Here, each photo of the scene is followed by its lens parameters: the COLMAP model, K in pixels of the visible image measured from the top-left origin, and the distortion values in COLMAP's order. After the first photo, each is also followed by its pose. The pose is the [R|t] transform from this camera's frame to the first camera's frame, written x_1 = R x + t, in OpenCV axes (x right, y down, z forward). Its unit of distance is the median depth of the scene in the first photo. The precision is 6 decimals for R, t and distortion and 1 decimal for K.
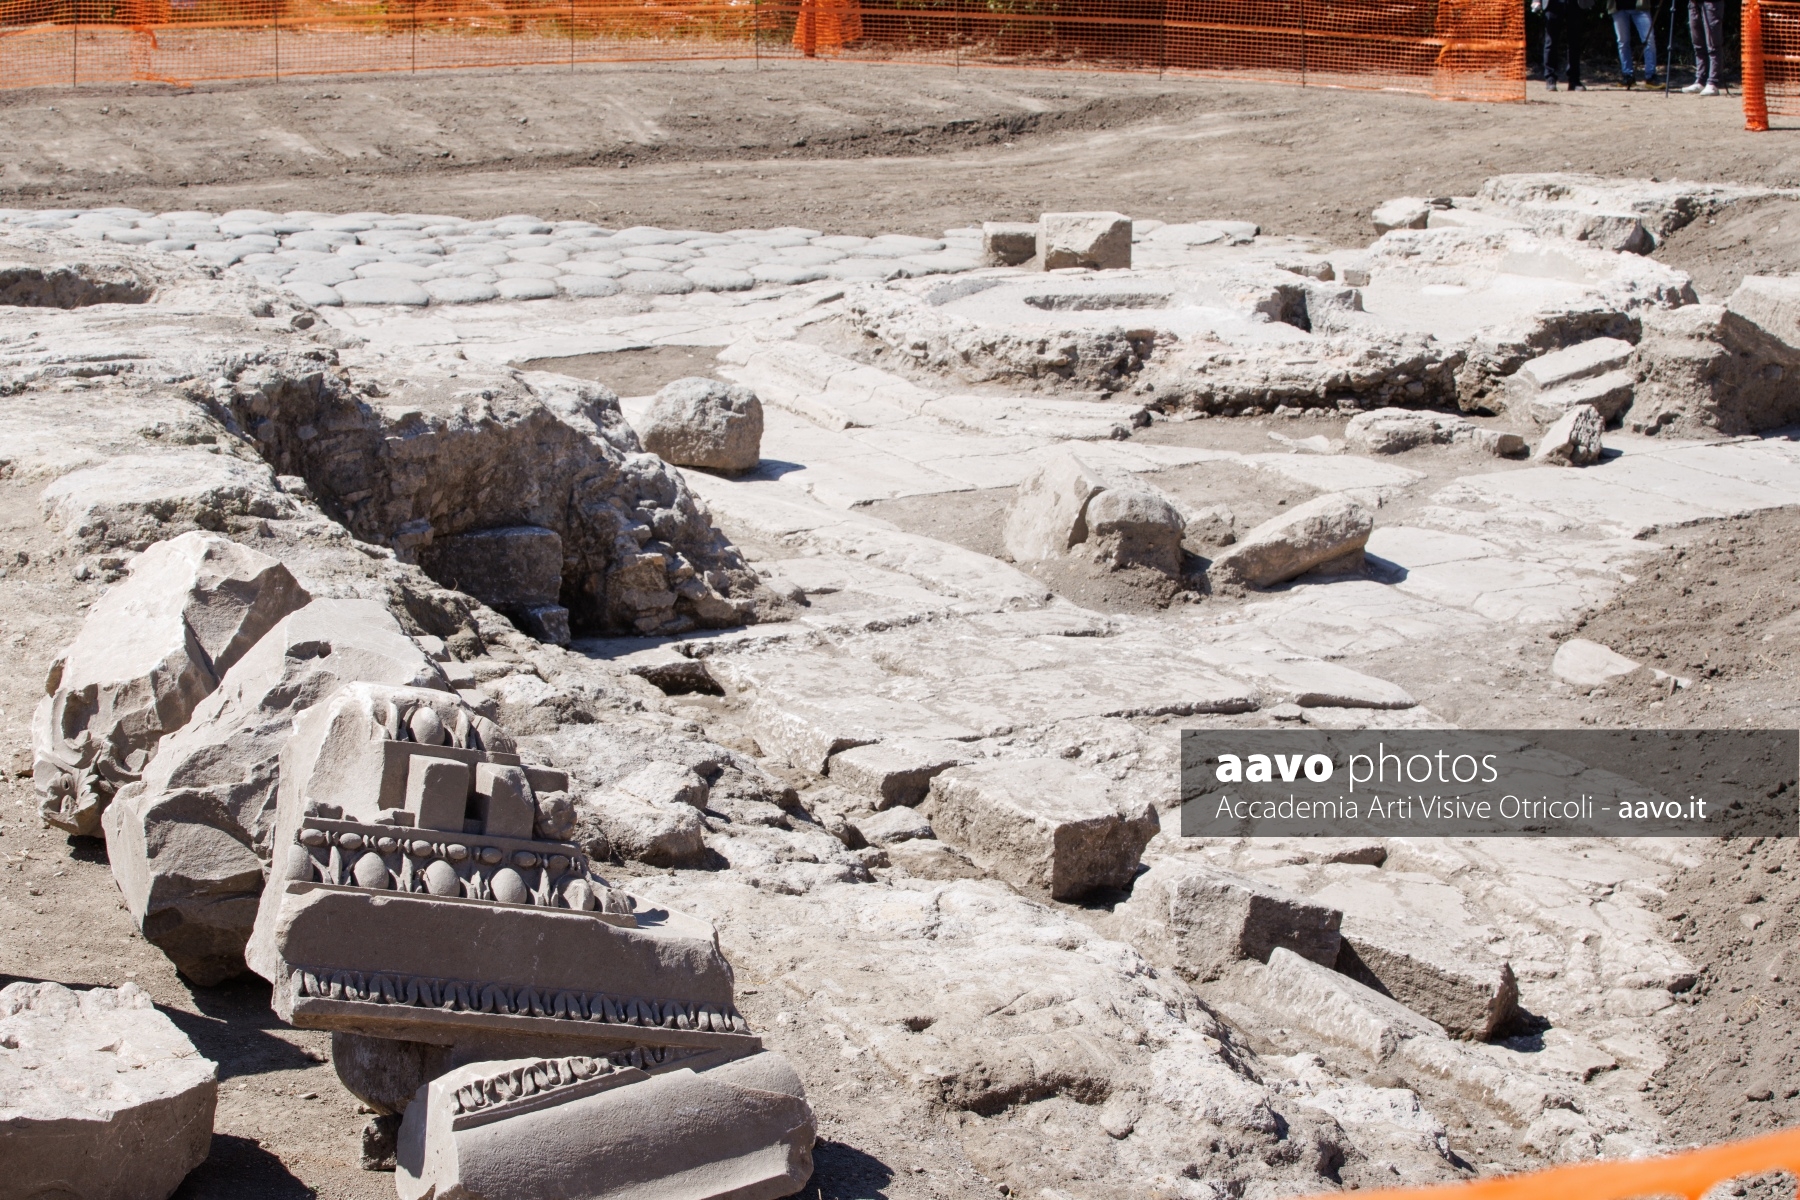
lens RADIAL K [[3668.5, 0, 900.0], [0, 3668.5, 600.0], [0, 0, 1]] dist [-0.284310, 0.143953]
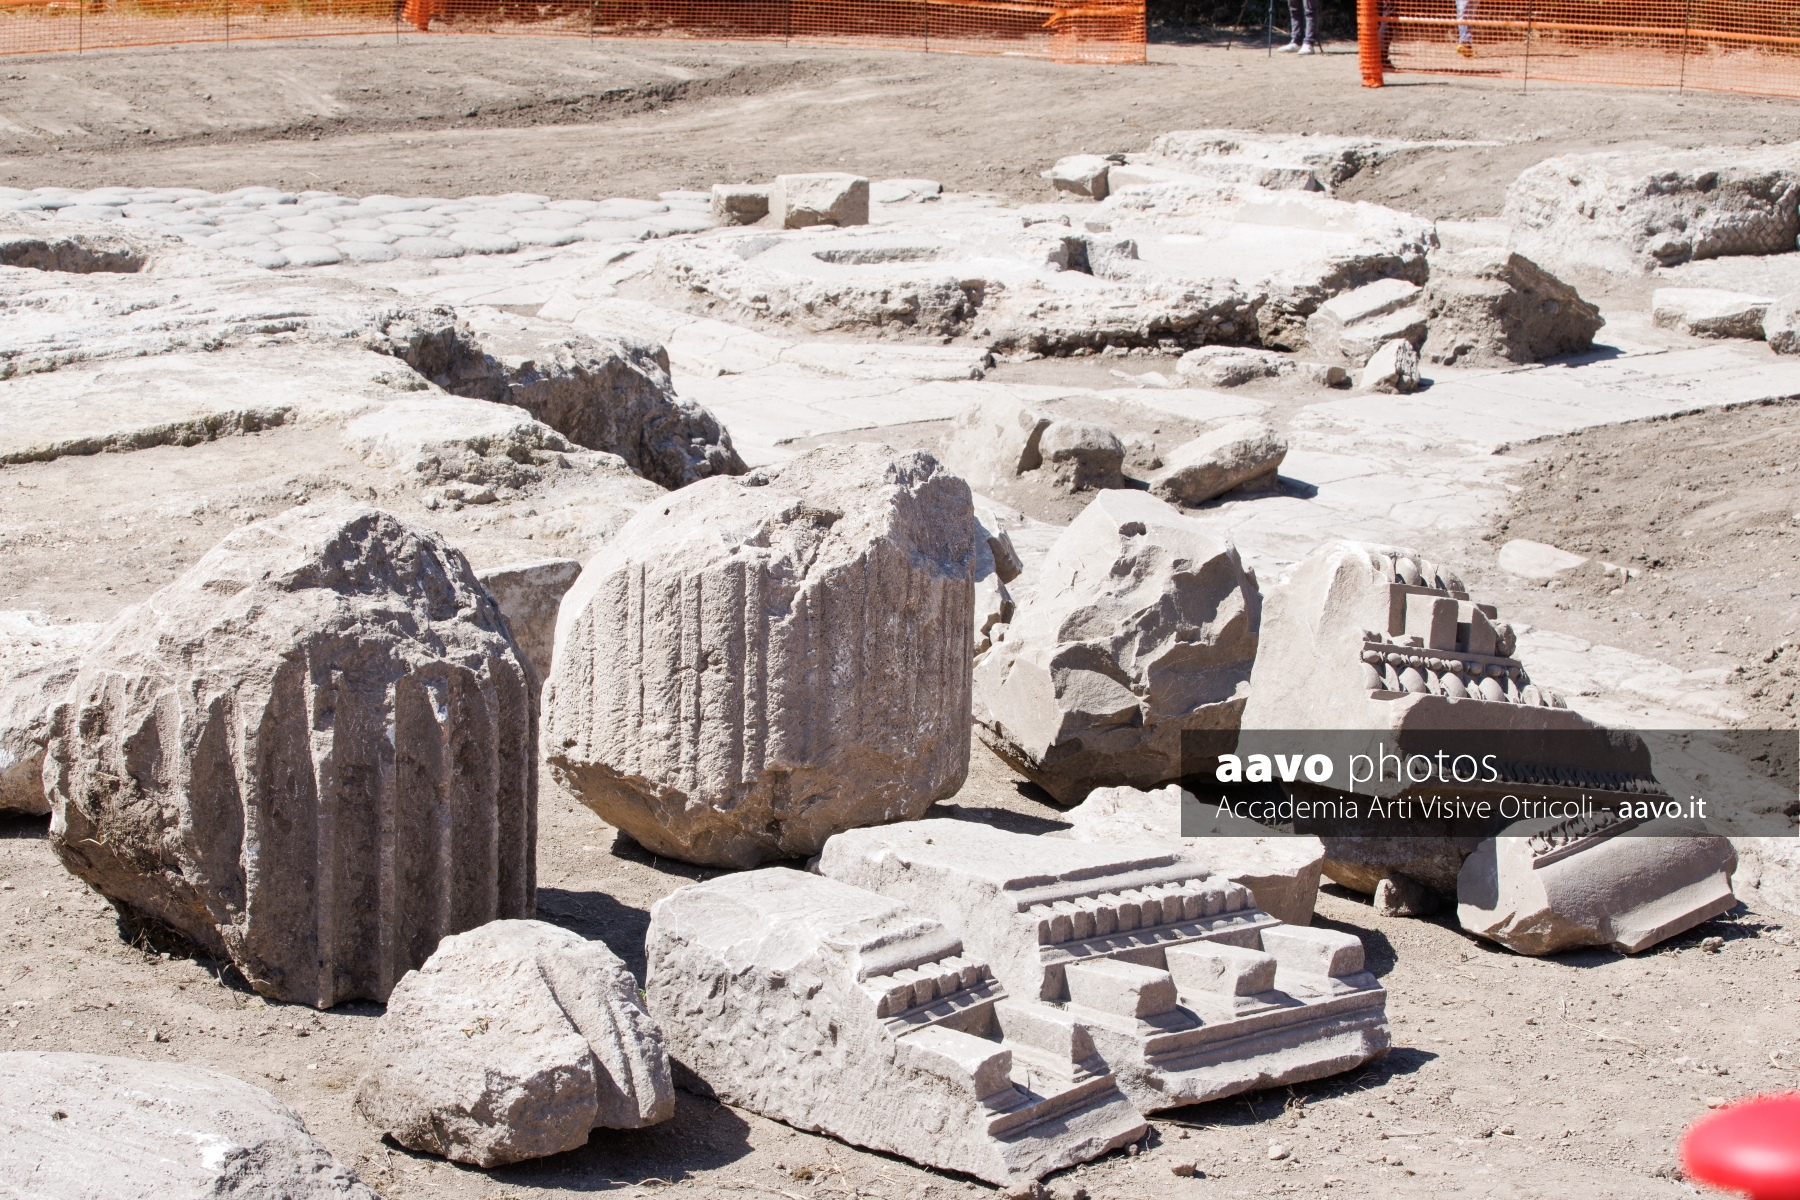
lens RADIAL K [[3606.4, 0, 900.0], [0, 3606.4, 600.0], [0, 0, 1]] dist [-0.314572, 0.110432]
pose [[0.986988, -0.031597, 0.157657, -0.130121], [0.029630, 0.999451, 0.014810, 0.005202], [-0.158038, -0.009946, 0.987383, -0.057865]]
